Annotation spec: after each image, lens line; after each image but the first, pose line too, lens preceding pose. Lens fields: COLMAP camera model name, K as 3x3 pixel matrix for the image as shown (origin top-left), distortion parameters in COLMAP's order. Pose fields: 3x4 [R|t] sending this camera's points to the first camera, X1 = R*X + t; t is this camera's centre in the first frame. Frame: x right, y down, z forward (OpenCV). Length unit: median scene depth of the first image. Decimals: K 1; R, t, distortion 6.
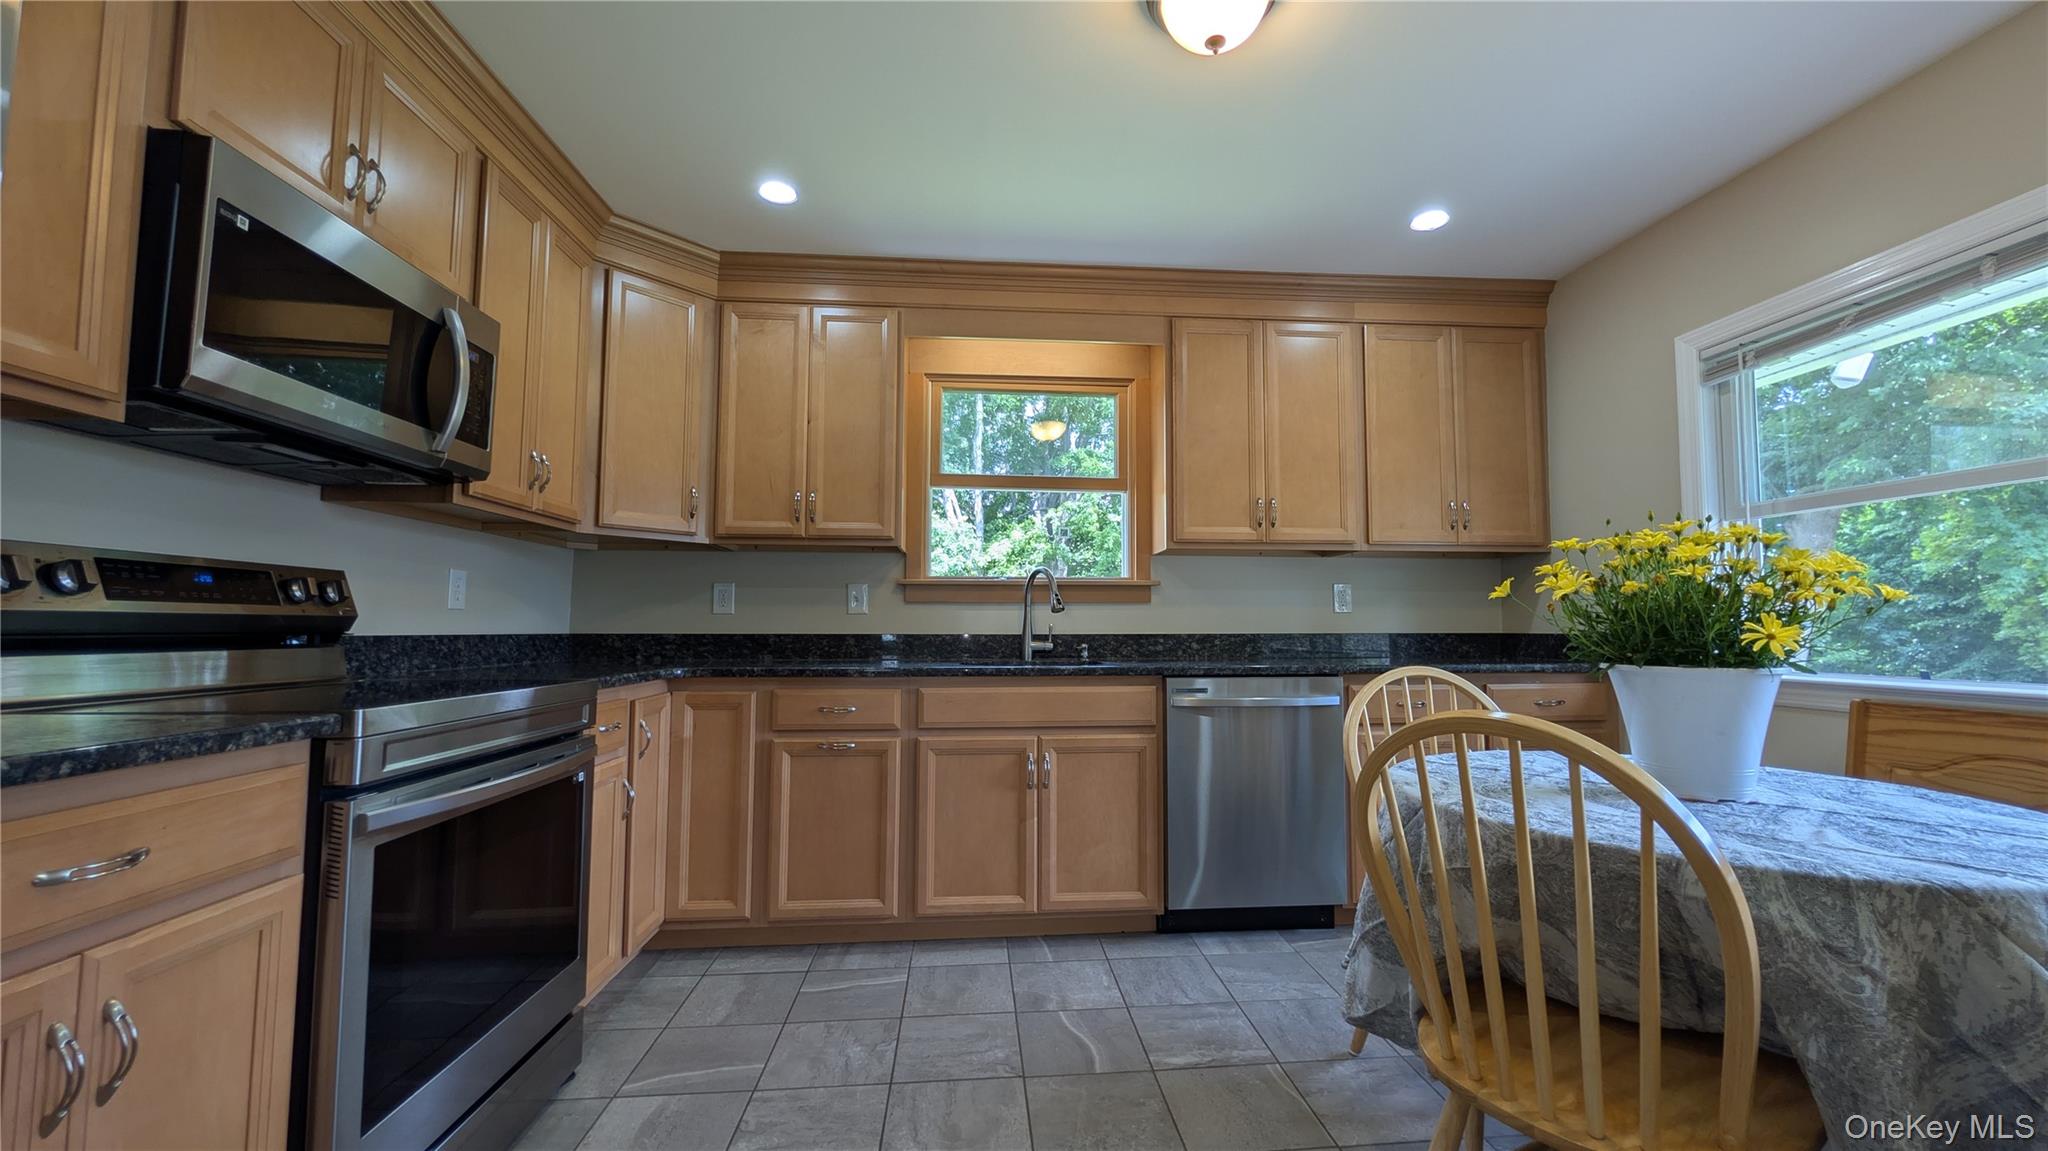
lens RADIAL K [[789.6, 0, 1034.5], [0, 789.6, 580.6], [0, 0, 1]] dist [-0.000194, 0.000042]
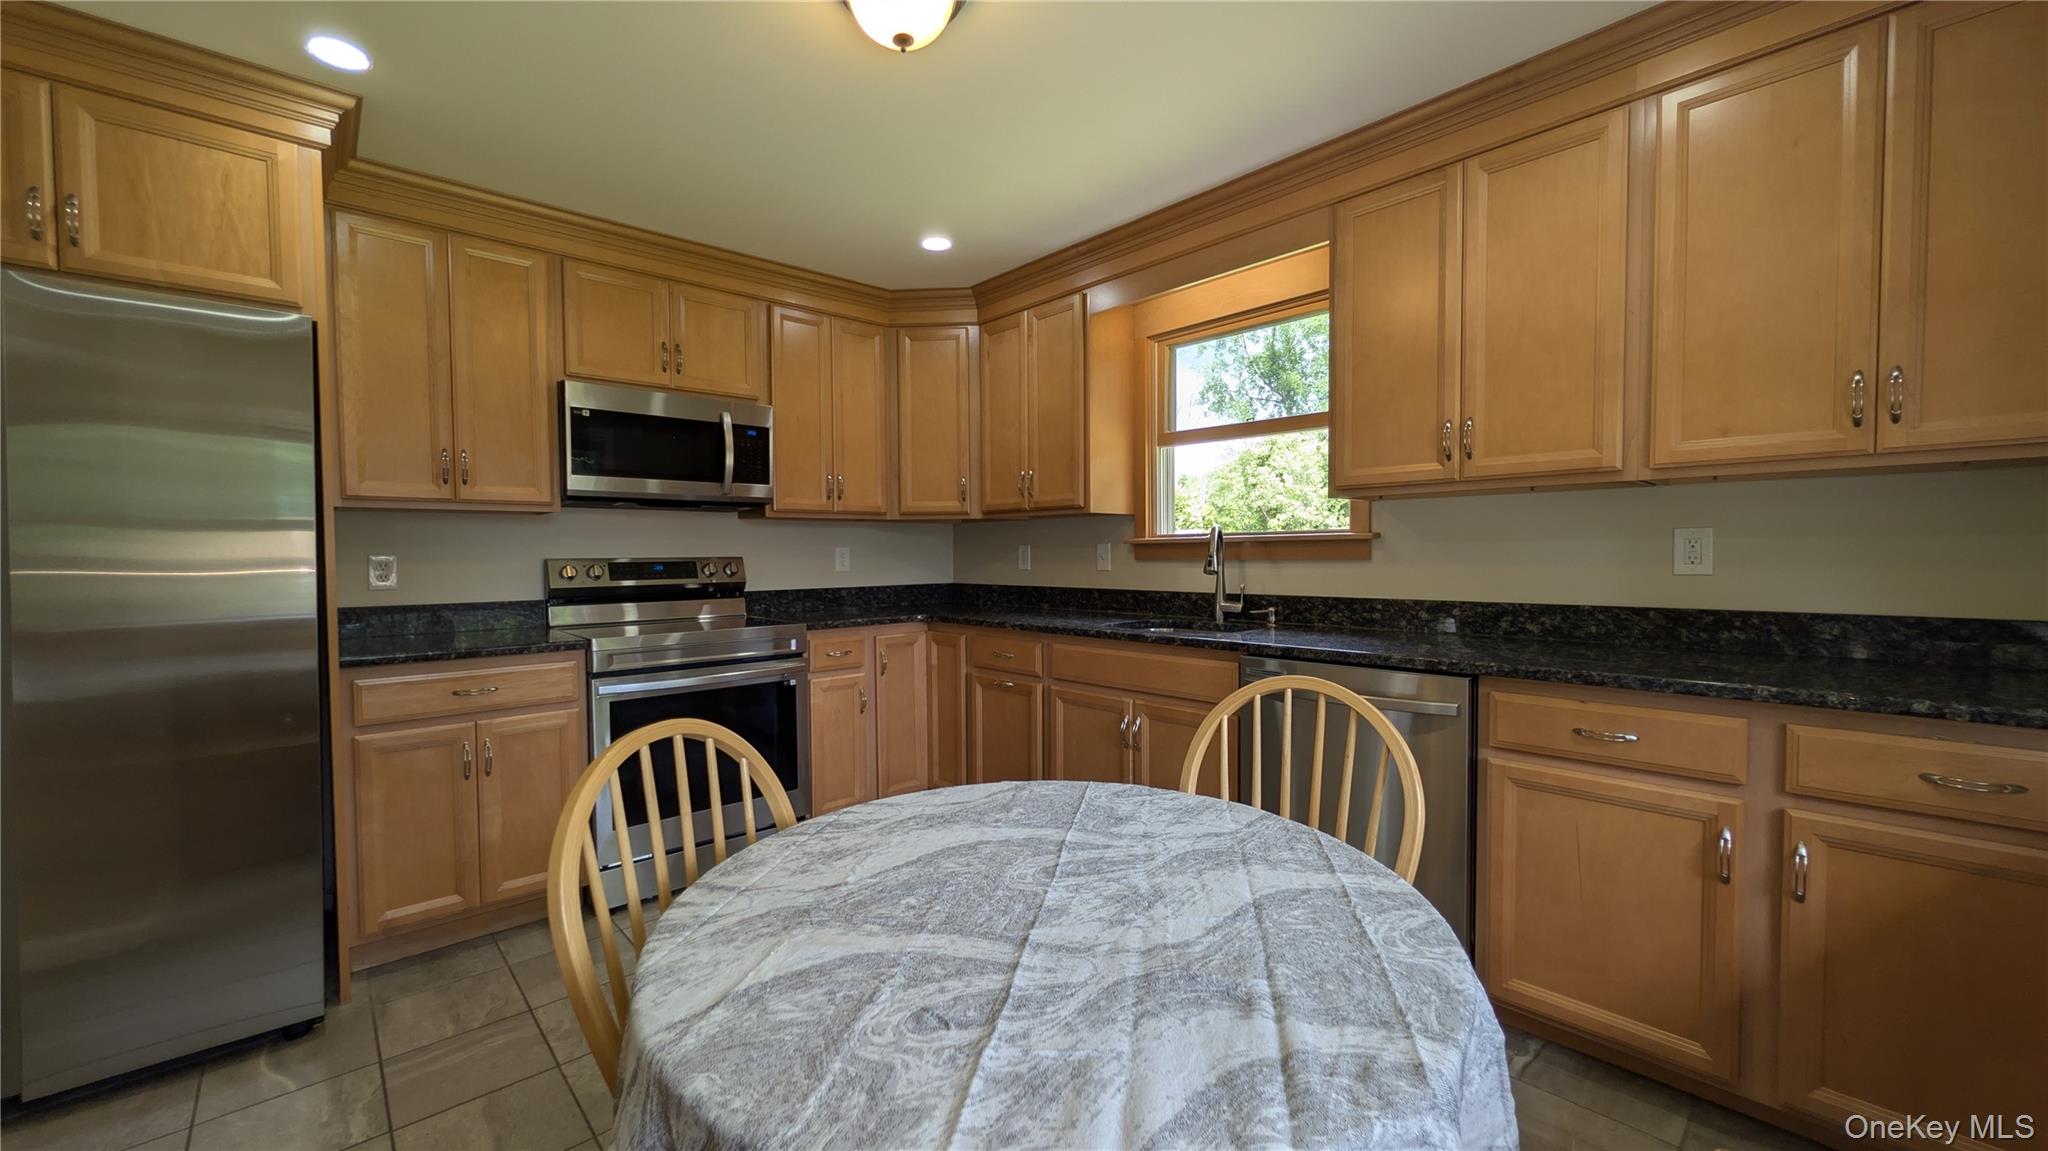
lens RADIAL K [[780.9, 0, 1020.8], [0, 780.9, 582.4], [0, 0, 1]] dist [-0.000465, 0.000594]
pose [[0.619080, 0.022854, -0.784995, 0.656217], [0.057765, 0.995544, 0.074539, -0.035198], [0.783200, -0.091491, 0.615001, 0.256963]]
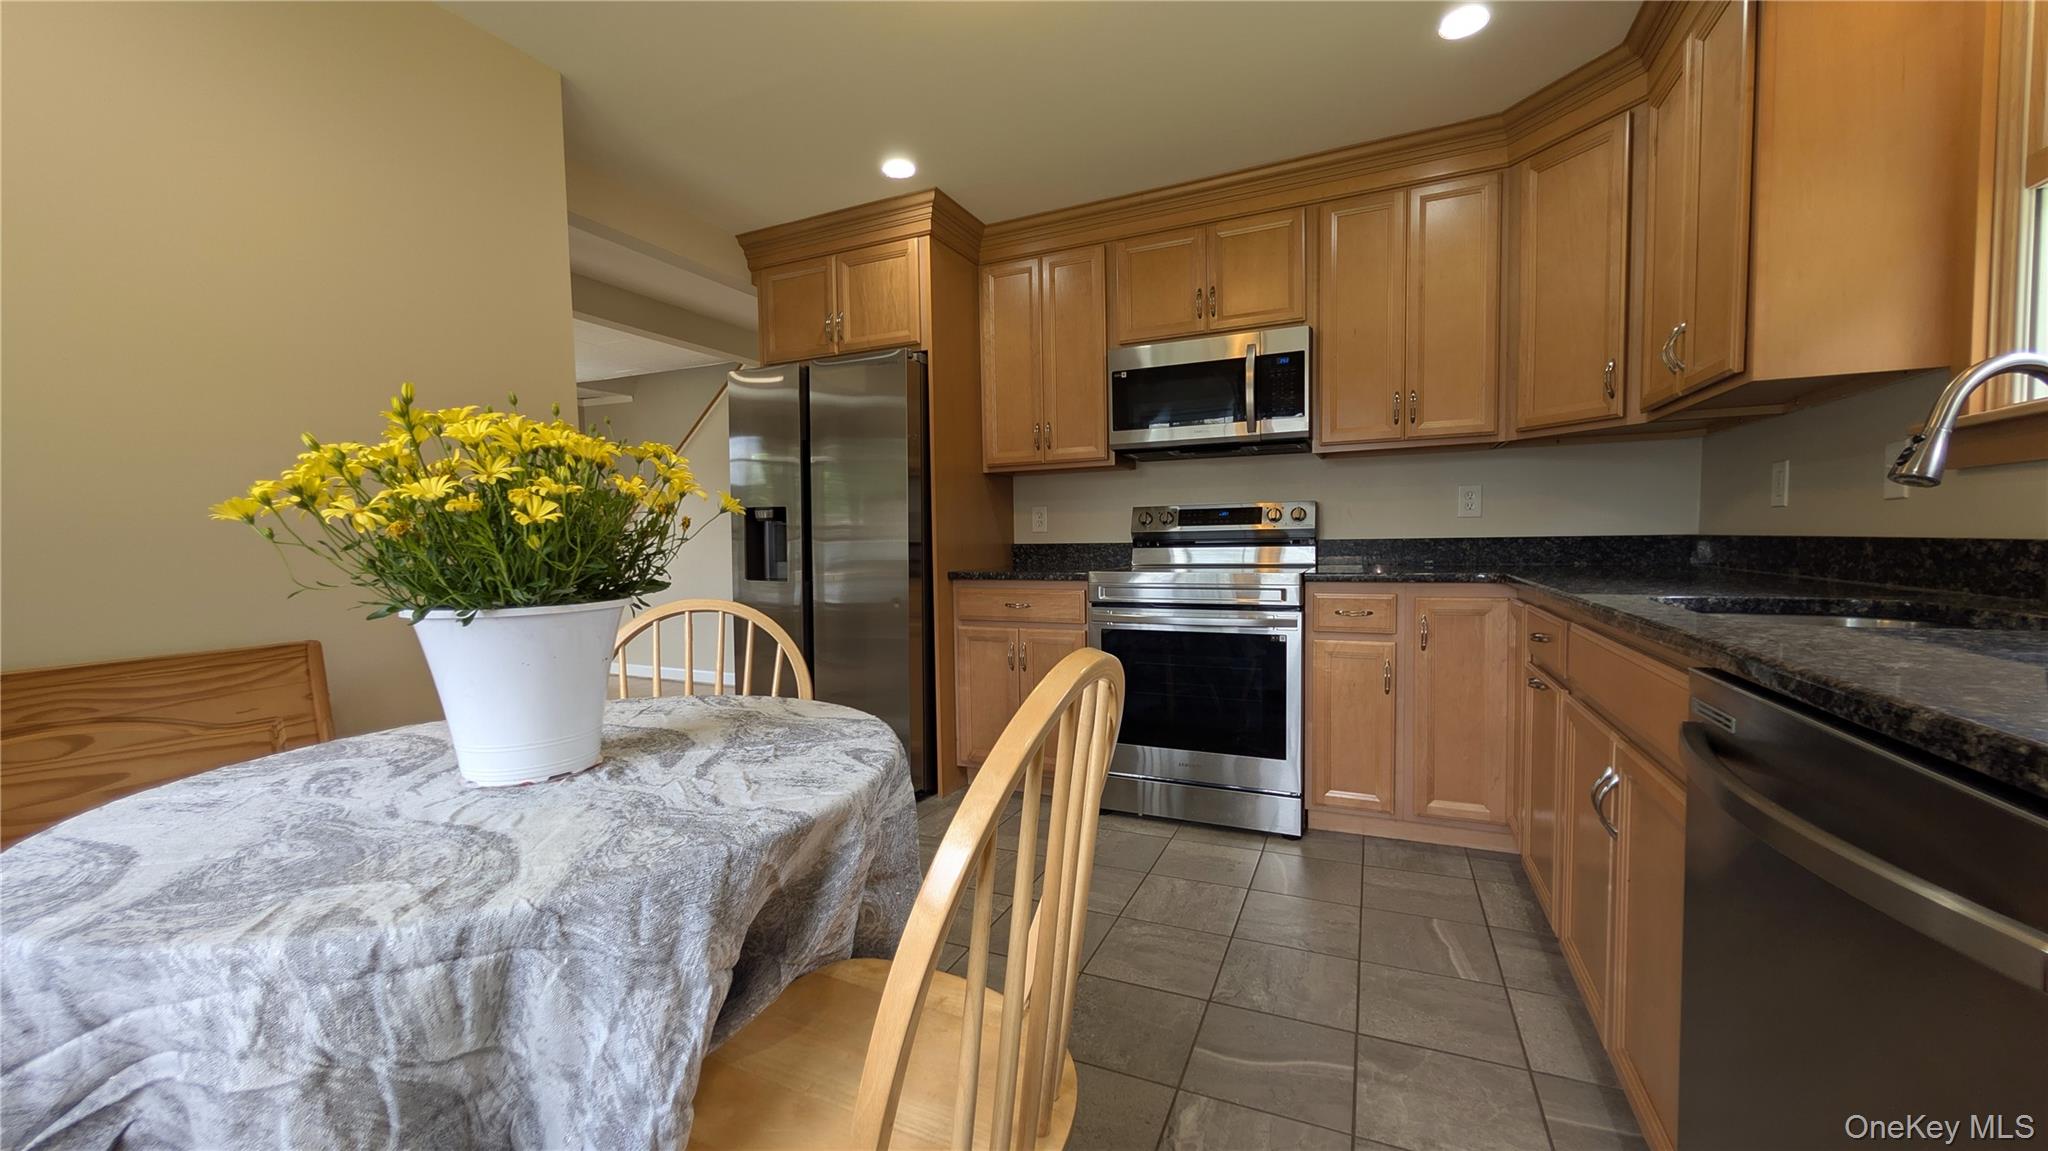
lens RADIAL K [[780.9, 0, 1020.8], [0, 780.9, 582.4], [0, 0, 1]] dist [-0.000465, 0.000594]
pose [[-0.489932, 0.052957, -0.870151, 0.597237], [0.067247, 0.997475, 0.022843, 0.053483], [0.869163, -0.047323, -0.492256, 0.855055]]
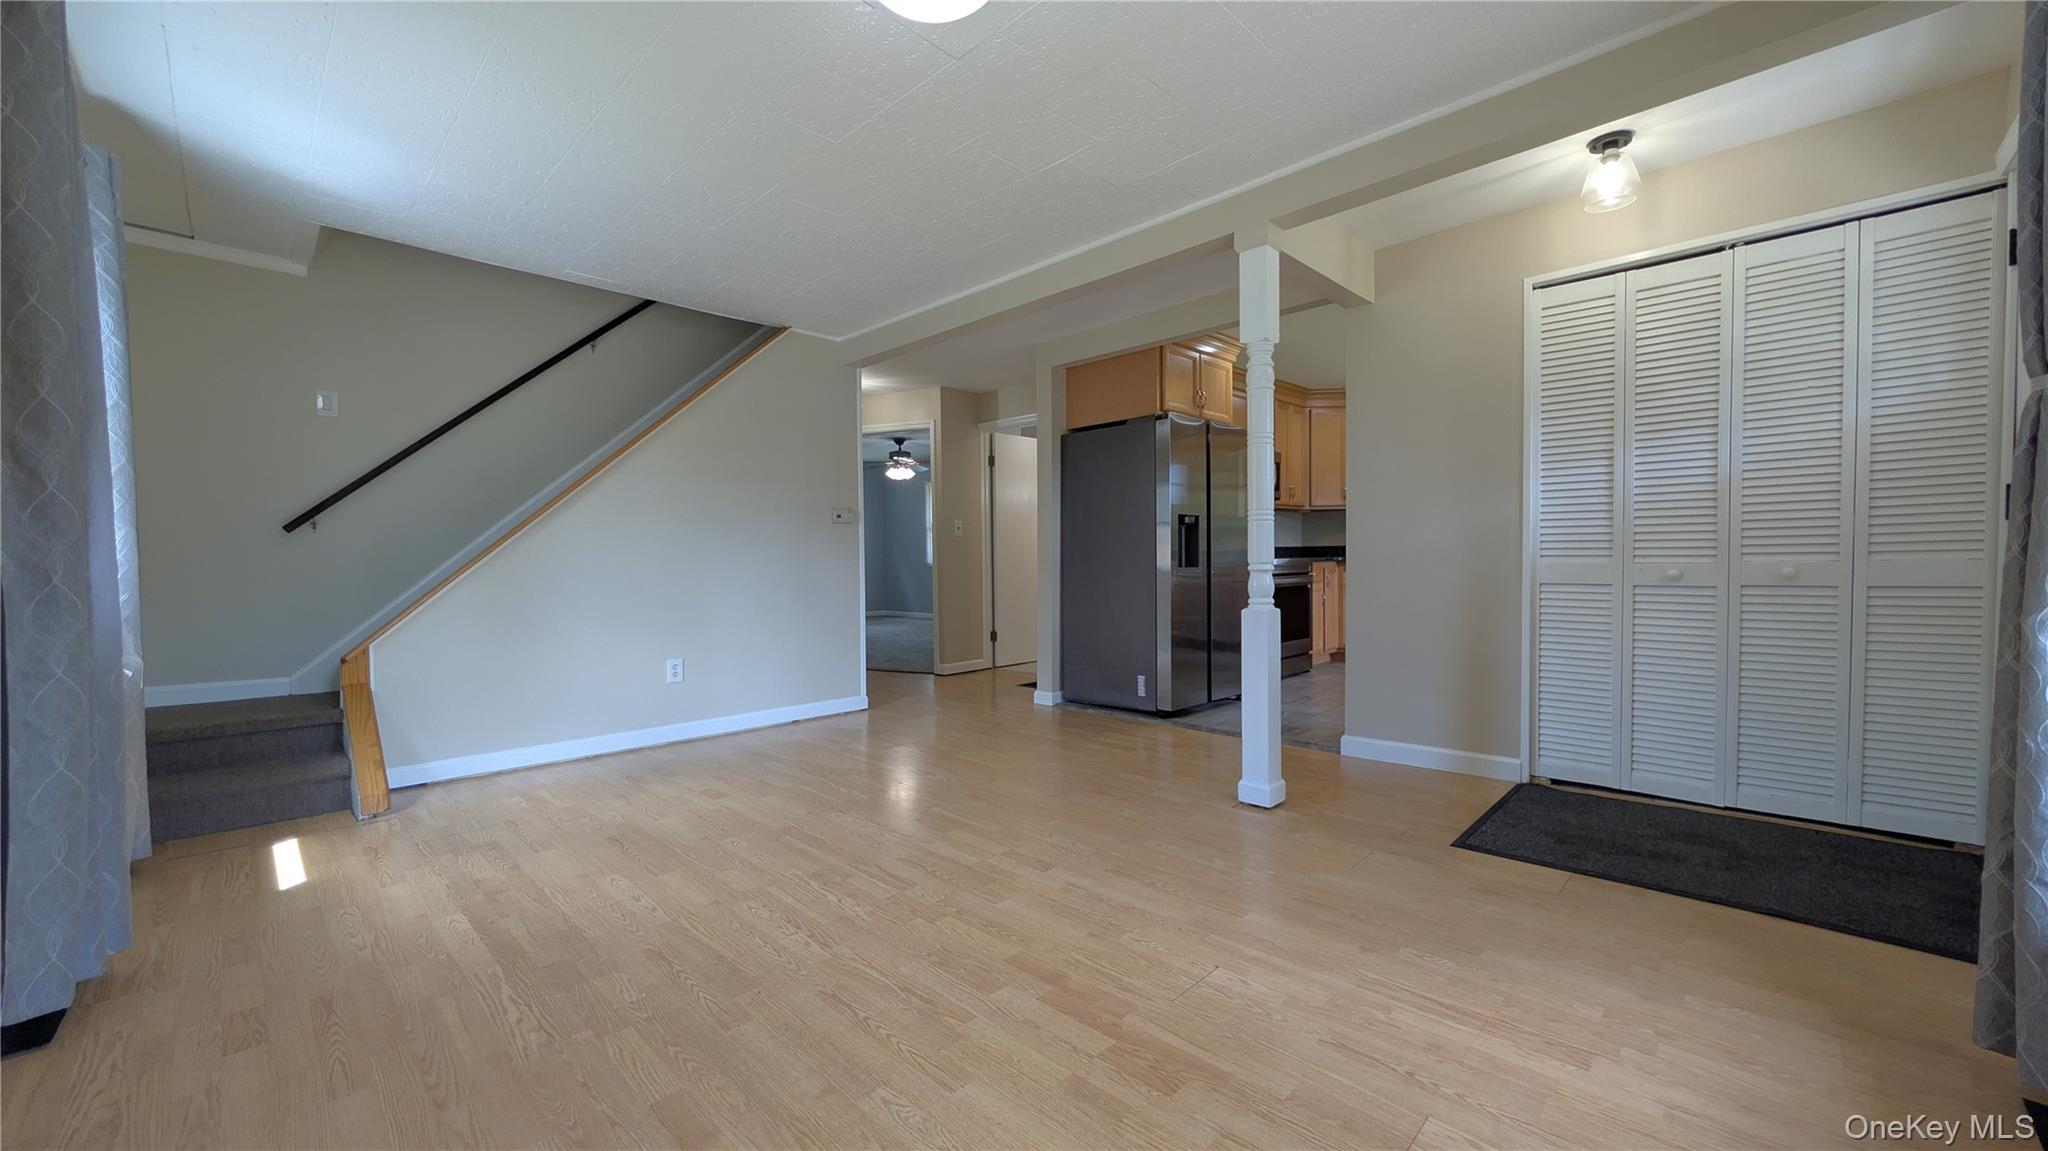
lens RADIAL K [[773.3, 0, 1012.0], [0, 773.3, 583.7], [0, 0, 1]] dist [-0.000534, 0.000058]
pose [[0.645305, 0.016748, -0.763741, 0.778322], [0.061358, 0.995393, 0.073670, -0.060354], [0.761457, -0.094401, 0.641305, -1.436947]]
